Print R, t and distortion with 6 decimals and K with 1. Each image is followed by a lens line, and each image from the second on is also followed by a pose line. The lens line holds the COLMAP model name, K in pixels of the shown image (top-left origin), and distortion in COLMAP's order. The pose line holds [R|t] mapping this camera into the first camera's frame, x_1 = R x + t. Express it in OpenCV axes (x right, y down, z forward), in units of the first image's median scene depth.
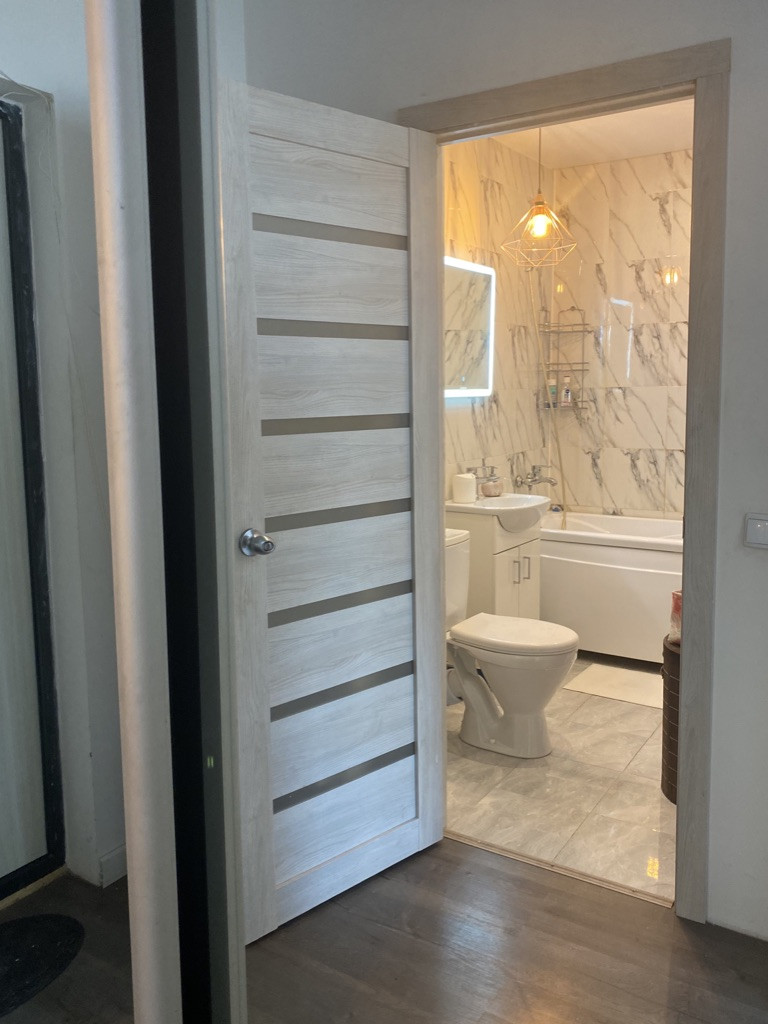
lens RADIAL K [[861.2, 0, 381.5], [0, 861.2, 510.7], [0, 0, 1]] dist [0.146395, -0.299960]
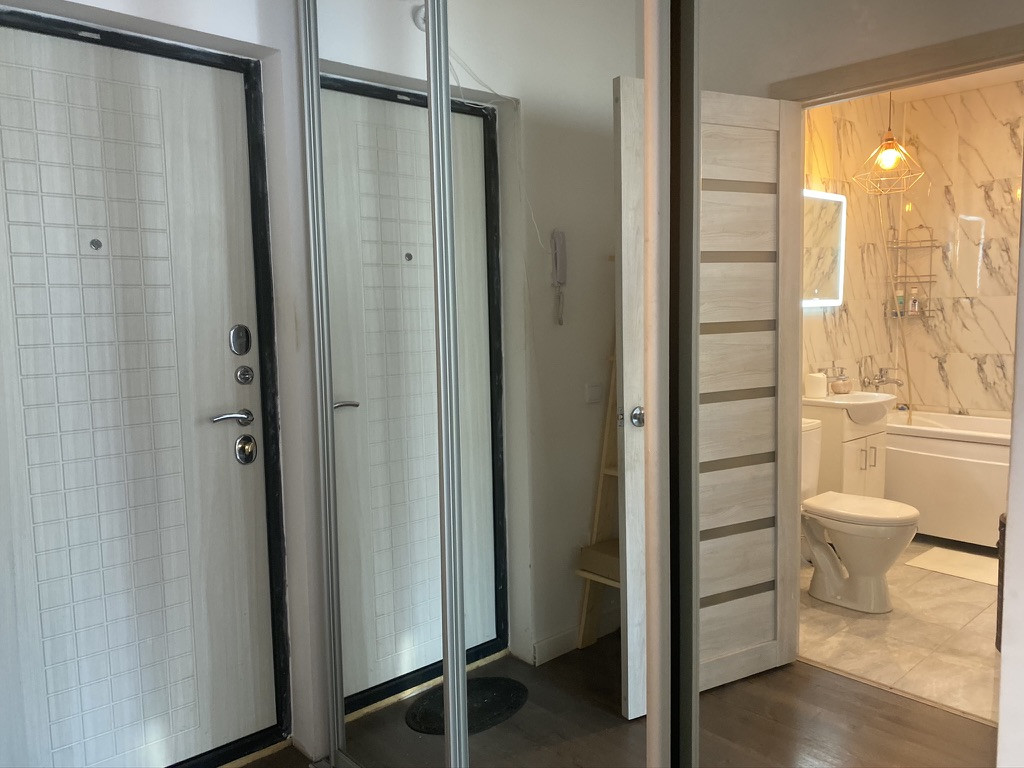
lens RADIAL K [[792.7, 0, 515.0], [0, 792.7, 397.5], [0, 0, 1]] dist [0.001514, 0.010844]
pose [[0.966885, 0.019184, -0.254489, -0.022384], [-0.024271, 0.999563, -0.016863, 0.017367], [0.254054, 0.022481, 0.966929, -0.125899]]
